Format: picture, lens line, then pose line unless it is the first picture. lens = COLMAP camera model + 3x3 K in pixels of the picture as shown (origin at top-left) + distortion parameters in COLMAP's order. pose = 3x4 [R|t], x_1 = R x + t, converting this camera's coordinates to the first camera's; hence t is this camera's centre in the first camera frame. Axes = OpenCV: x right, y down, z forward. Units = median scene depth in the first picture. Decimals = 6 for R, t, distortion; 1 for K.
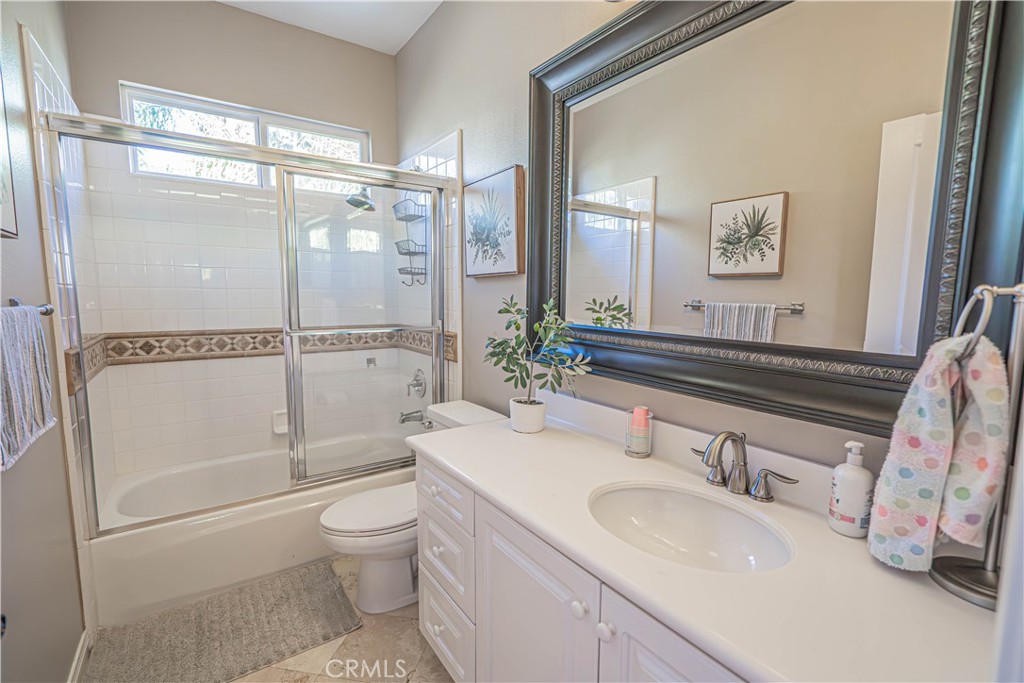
lens RADIAL K [[466.6, 0, 509.8], [0, 466.6, 347.3], [0, 0, 1]] dist [-0.000189, 0.000000]
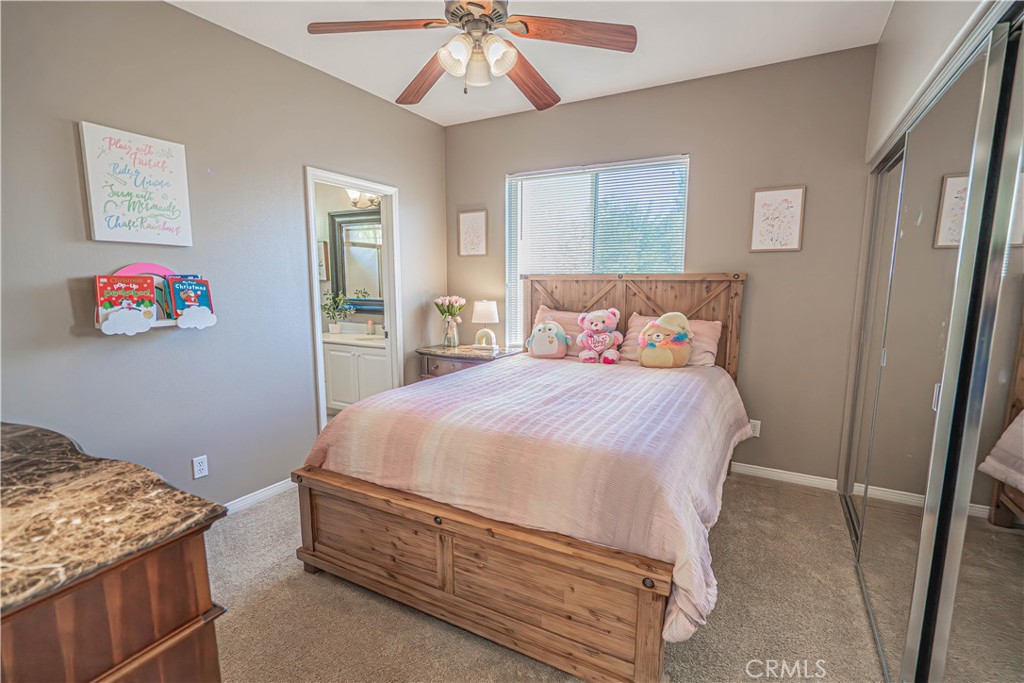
lens RADIAL K [[466.6, 0, 511.9], [0, 466.6, 342.9], [0, 0, 1]] dist [-0.000189, 0.000000]
pose [[0.898580, -0.066160, 0.433794, -0.247713], [0.049771, 0.997556, 0.049044, 0.143764], [-0.435978, -0.022480, 0.899677, -2.189788]]
